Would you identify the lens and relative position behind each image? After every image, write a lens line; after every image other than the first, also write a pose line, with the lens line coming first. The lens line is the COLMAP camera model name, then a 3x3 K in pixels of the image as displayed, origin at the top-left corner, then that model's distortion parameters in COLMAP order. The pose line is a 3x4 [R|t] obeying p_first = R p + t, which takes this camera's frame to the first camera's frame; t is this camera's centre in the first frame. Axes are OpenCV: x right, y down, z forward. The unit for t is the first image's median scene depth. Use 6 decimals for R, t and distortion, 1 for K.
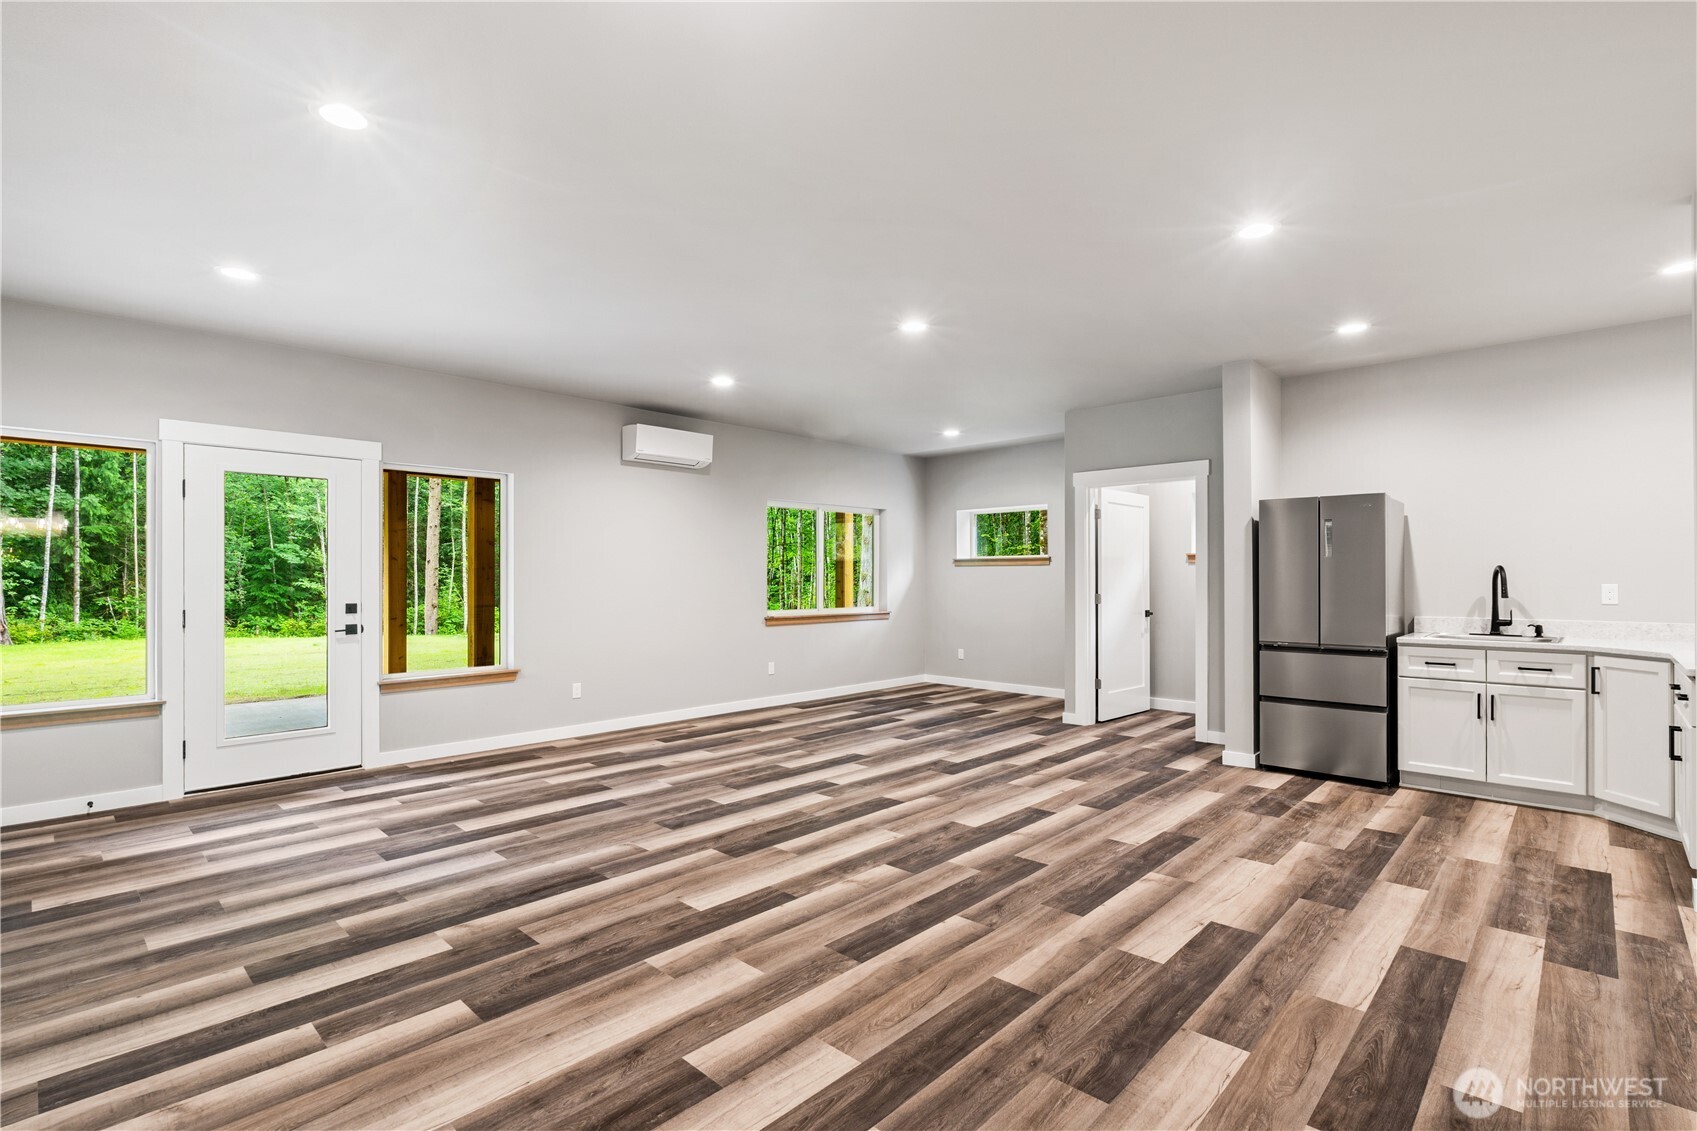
lens RADIAL K [[781.1, 0, 856.9], [0, 781.1, 577.5], [0, 0, 1]] dist [-0.008694, 0.000468]
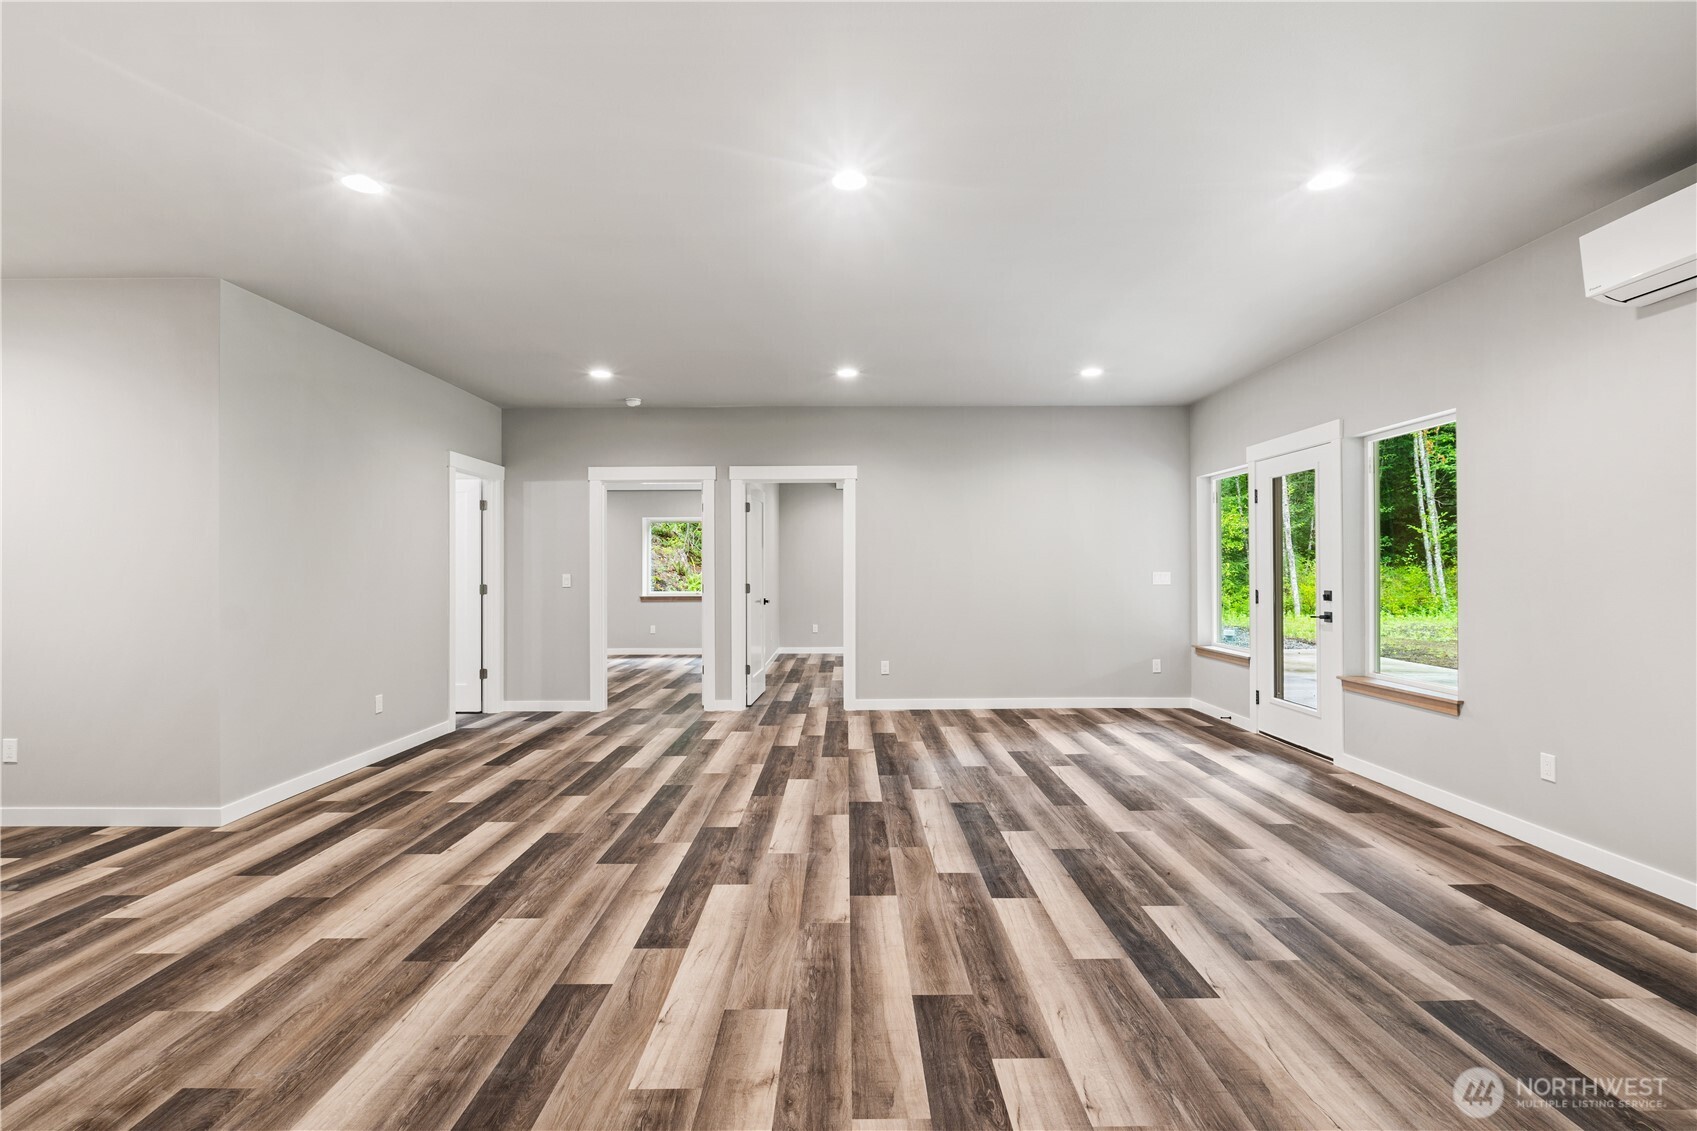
lens RADIAL K [[781.1, 0, 831.4], [0, 781.1, 565.0], [0, 0, 1]] dist [-0.008694, 0.000468]
pose [[-0.741740, -0.000322, -0.670688, 0.622840], [0.006845, 0.999944, -0.008051, 0.008169], [0.670653, -0.010563, -0.741696, 1.761933]]
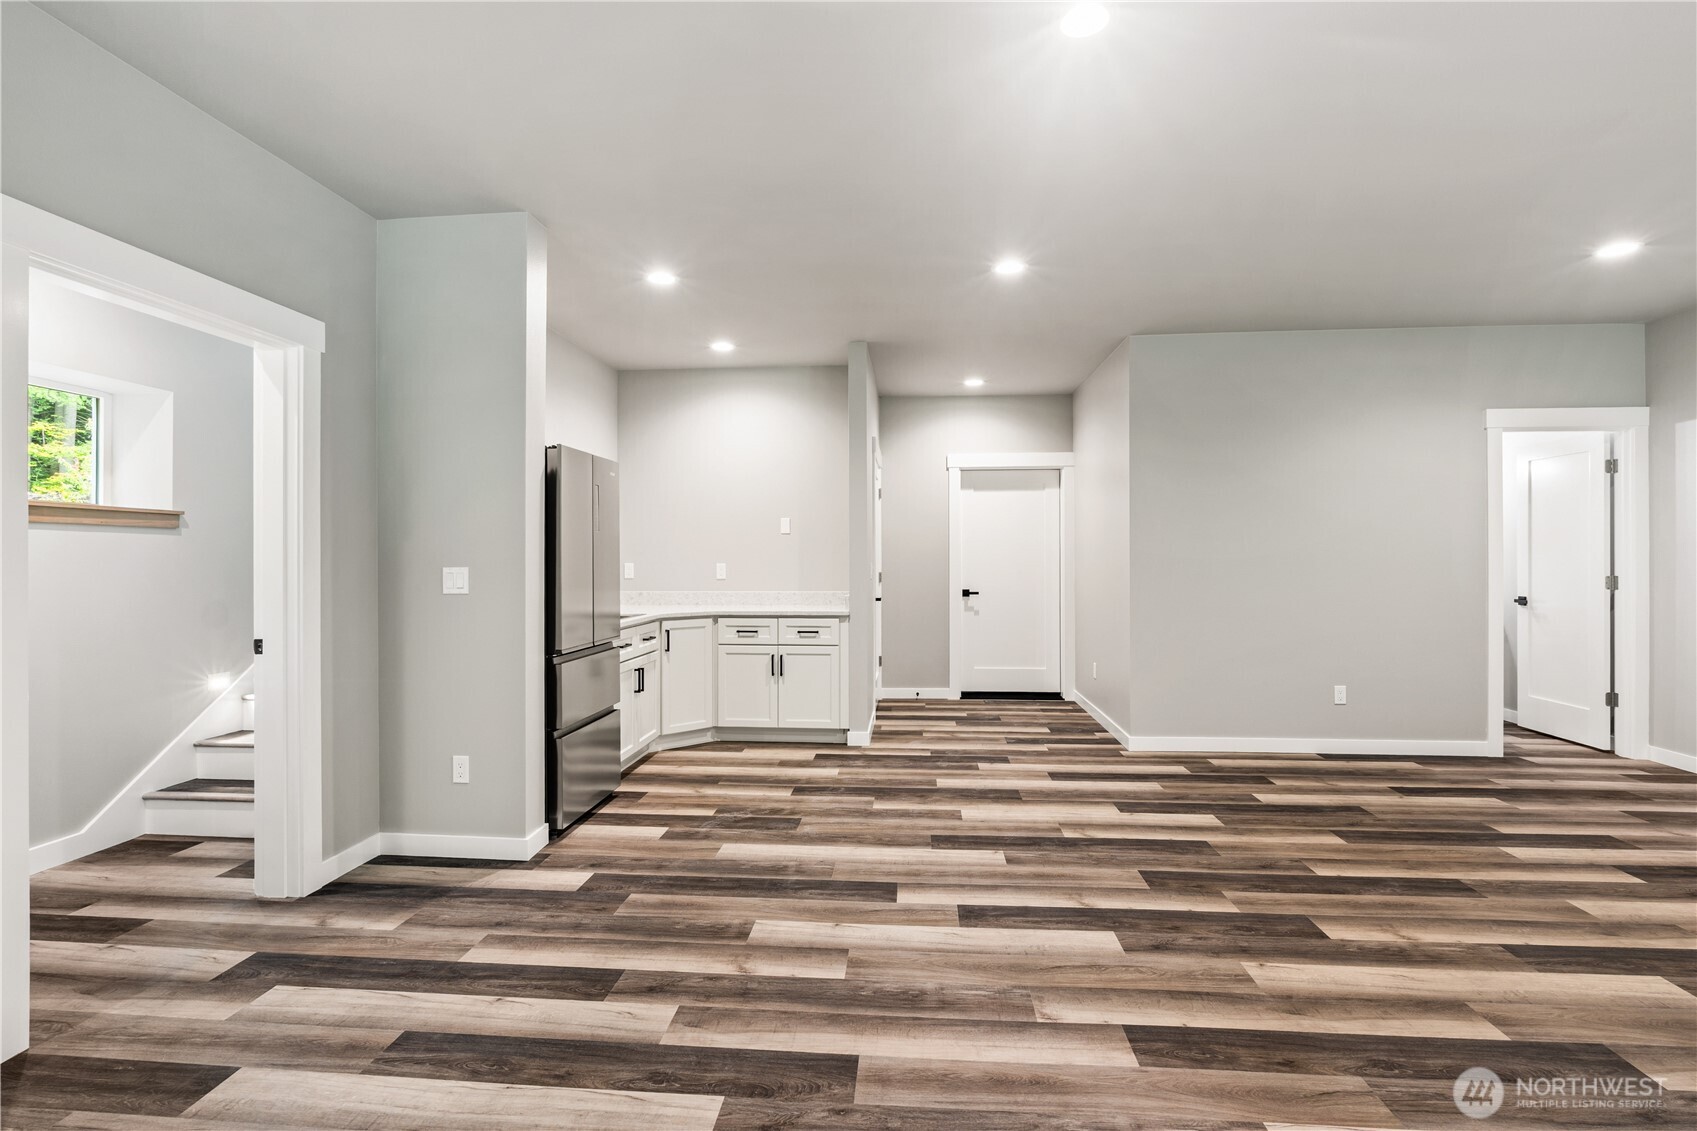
lens RADIAL K [[781.1, 0, 863.4], [0, 781.1, 564.7], [0, 0, 1]] dist [-0.008694, 0.000468]
pose [[-0.617384, 0.000807, 0.786662, -0.250456], [0.002532, 0.999996, 0.000961, 0.009525], [-0.786658, 0.002585, -0.617383, 1.668230]]
